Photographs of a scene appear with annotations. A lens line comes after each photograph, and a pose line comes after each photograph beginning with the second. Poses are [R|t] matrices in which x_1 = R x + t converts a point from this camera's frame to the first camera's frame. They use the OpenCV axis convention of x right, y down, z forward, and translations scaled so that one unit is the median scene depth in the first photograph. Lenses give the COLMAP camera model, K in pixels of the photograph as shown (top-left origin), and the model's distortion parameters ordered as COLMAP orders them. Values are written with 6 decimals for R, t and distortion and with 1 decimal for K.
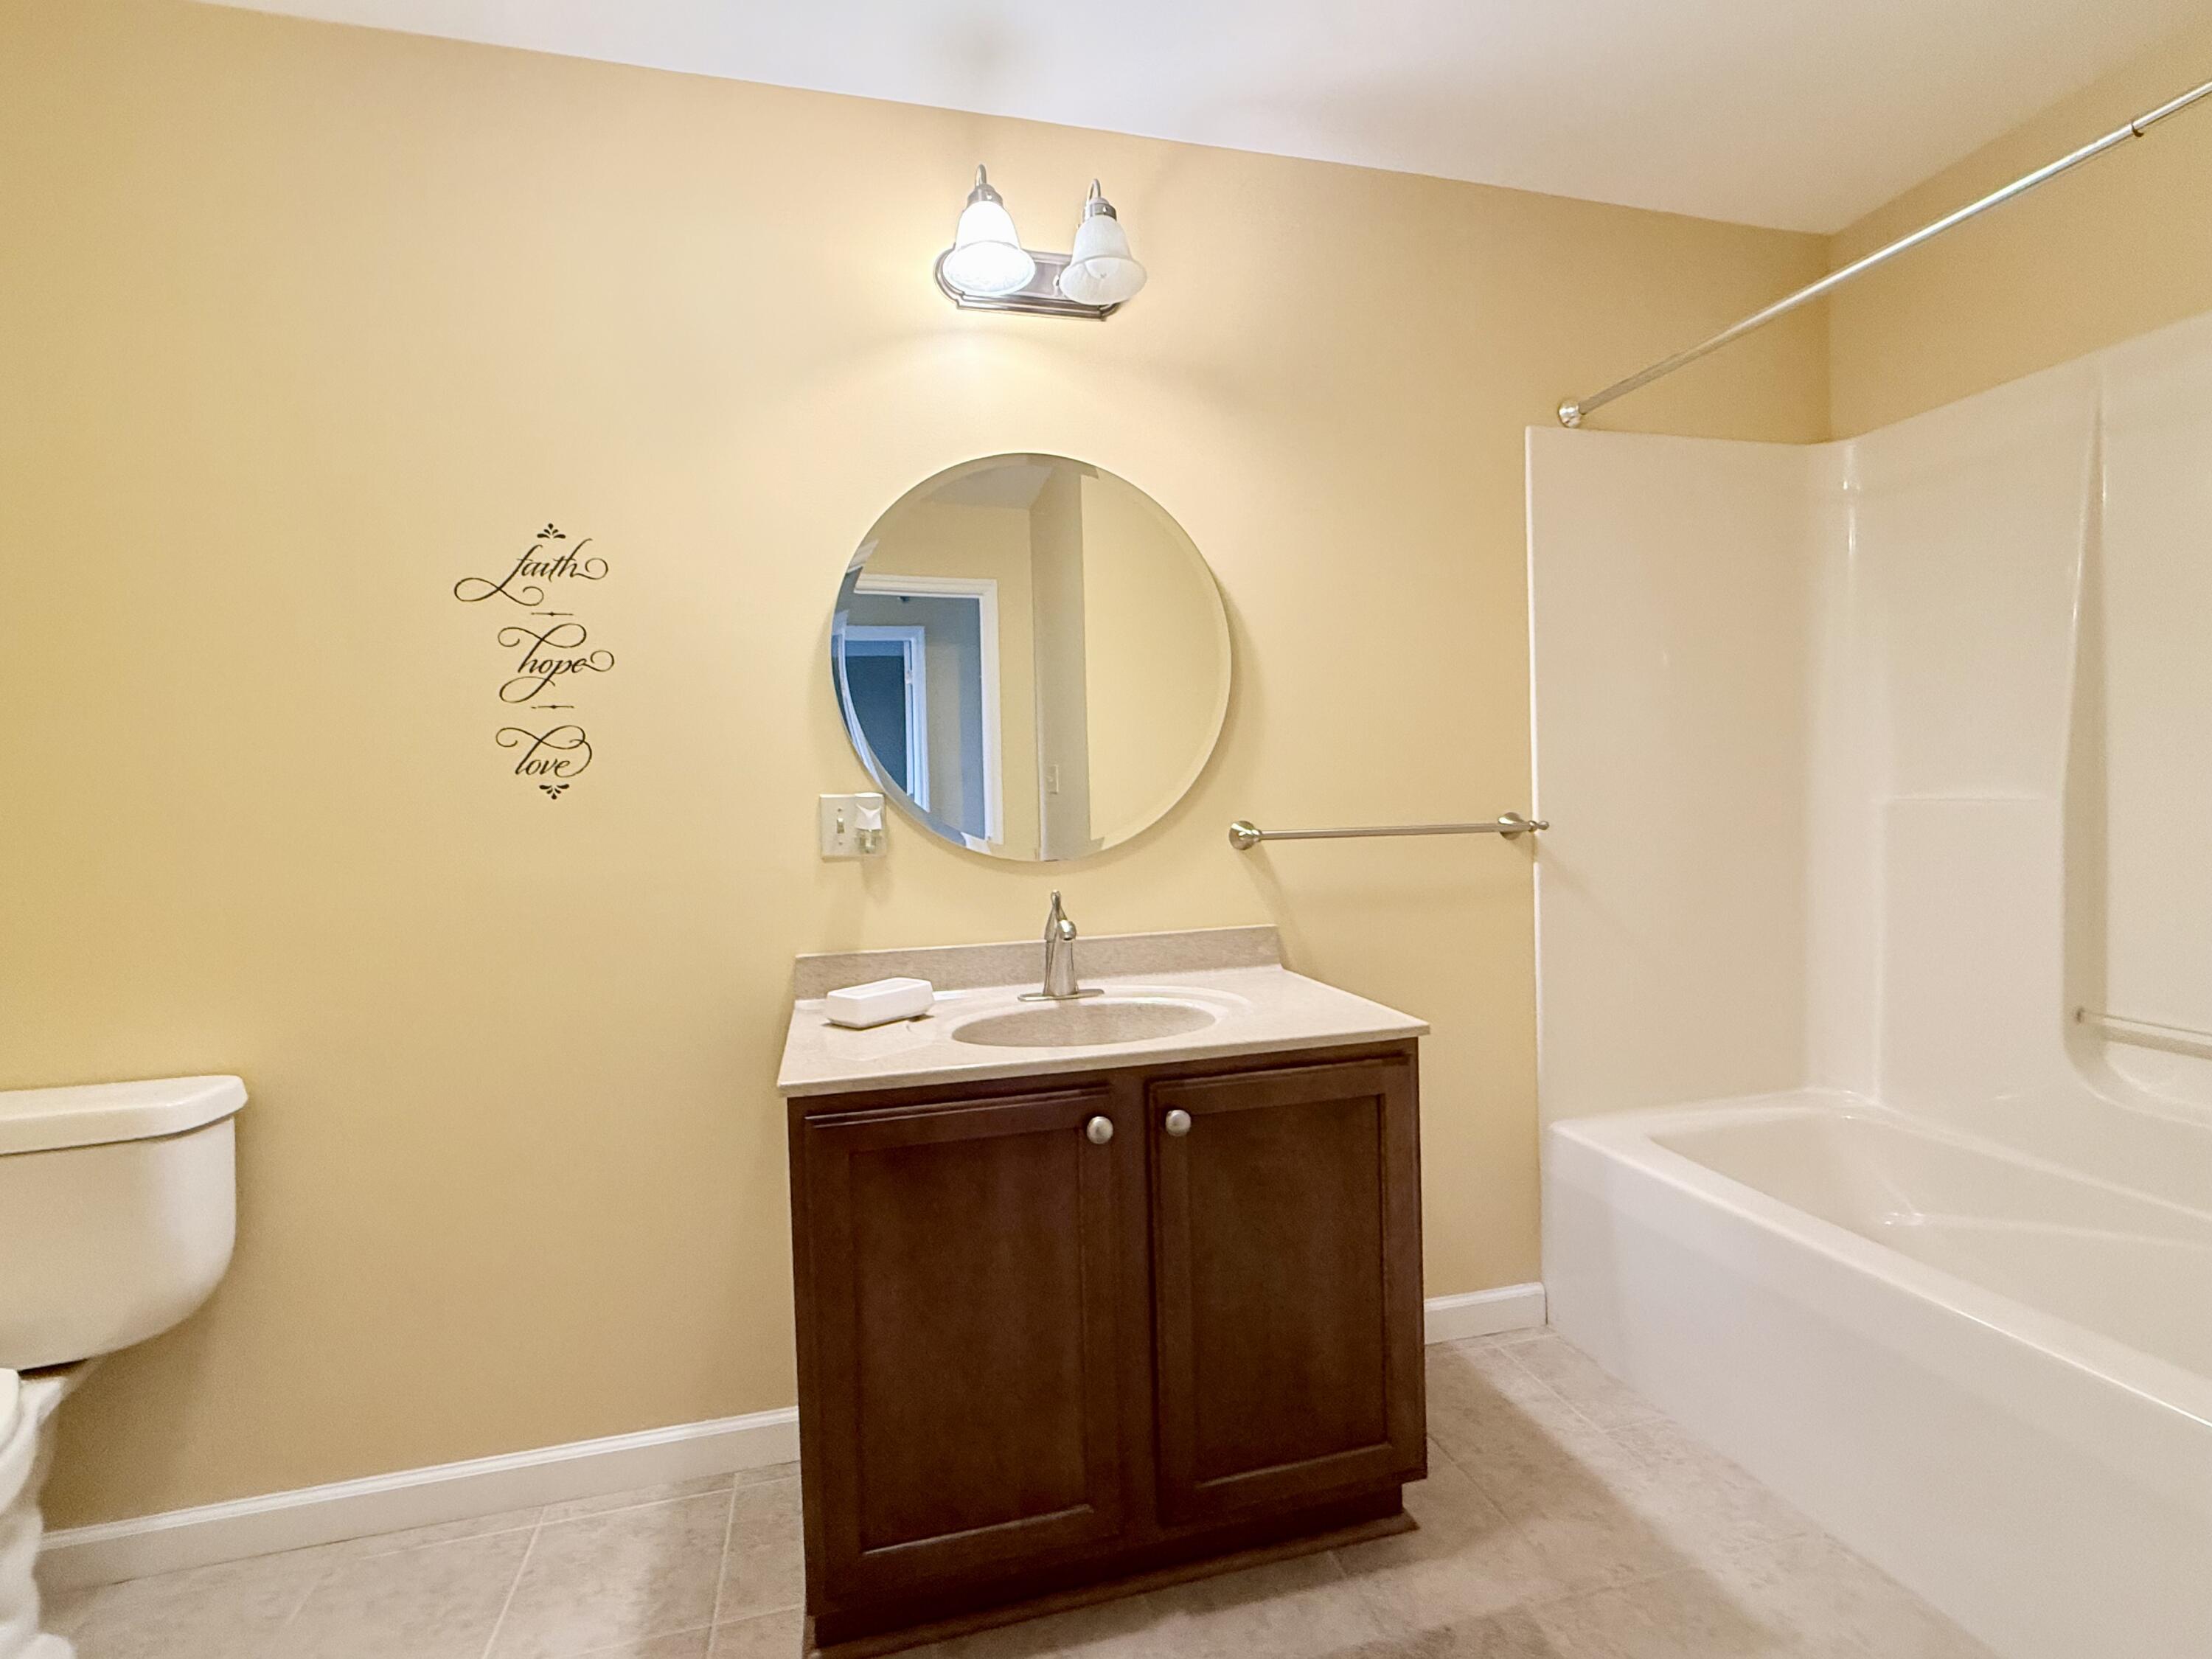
lens RADIAL K [[1005.0, 0, 1109.2], [0, 1005.0, 832.5], [0, 0, 1]] dist [0.002067, 0.000684]
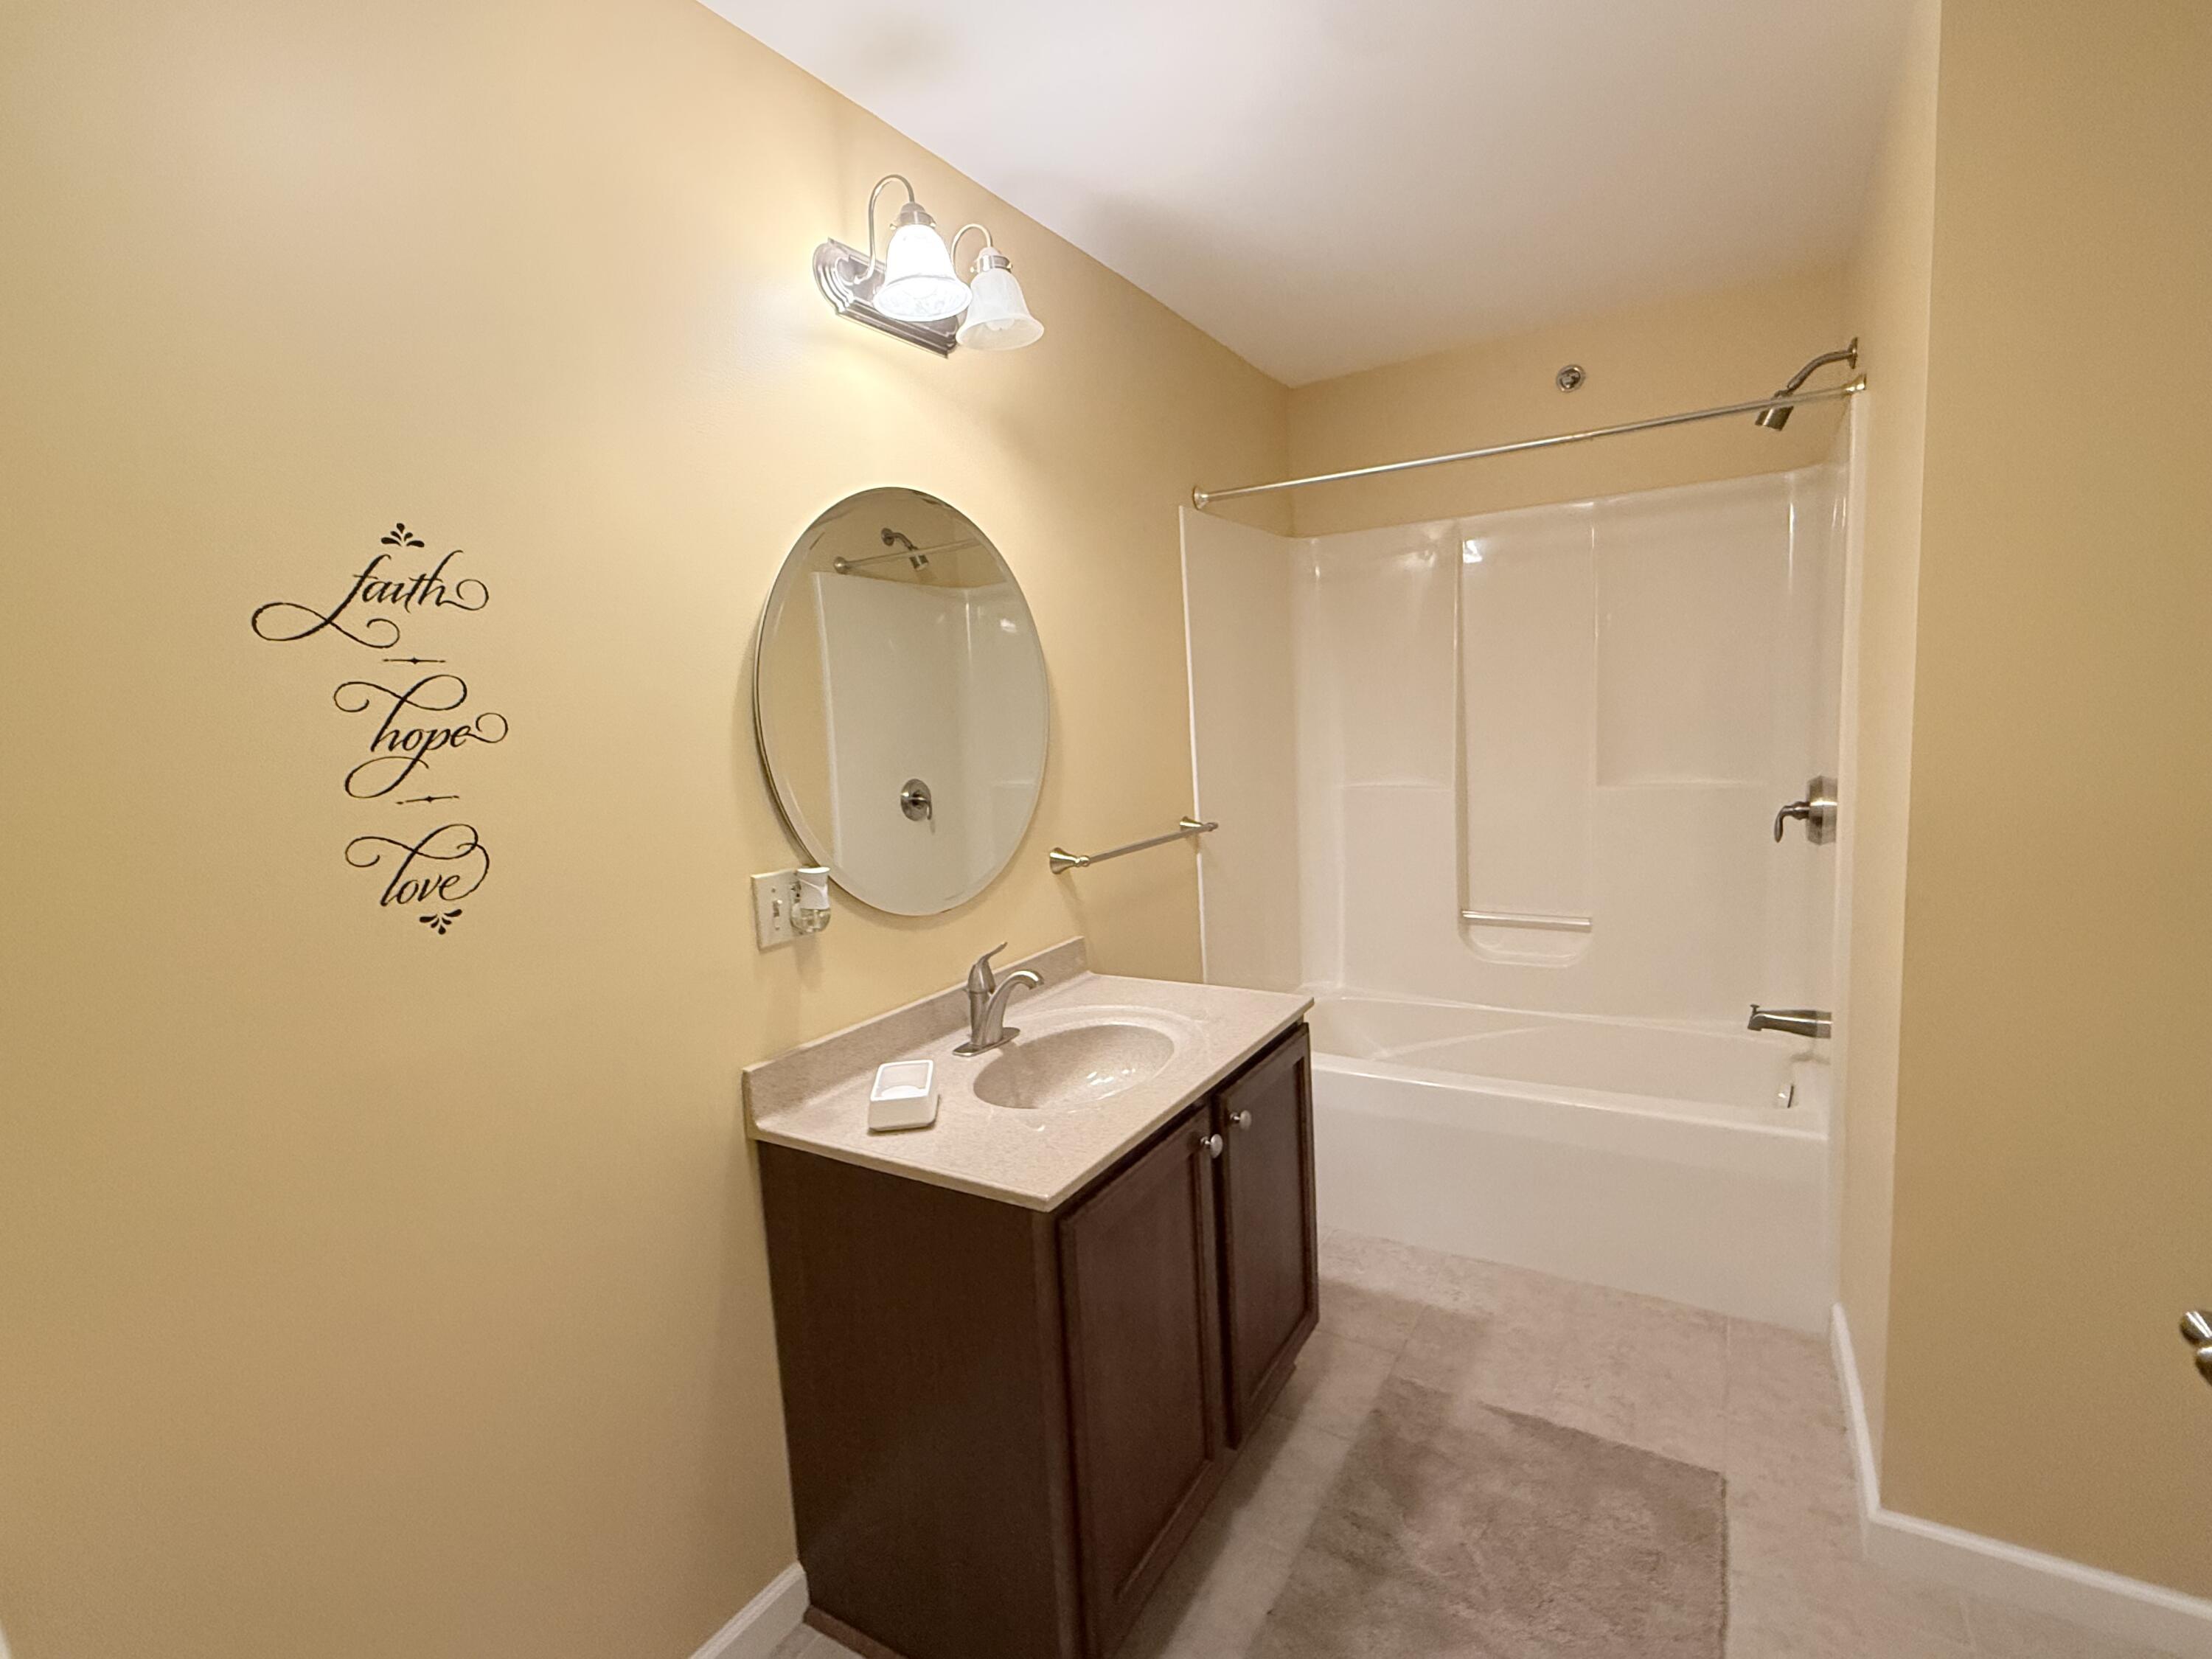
lens RADIAL K [[1005.0, 0, 1109.2], [0, 1005.0, 832.5], [0, 0, 1]] dist [0.002067, 0.000684]
pose [[0.722801, -0.091184, 0.685014, -0.686854], [0.053214, 0.995657, 0.076385, -0.129819], [-0.689004, -0.018759, 0.724515, 0.195489]]
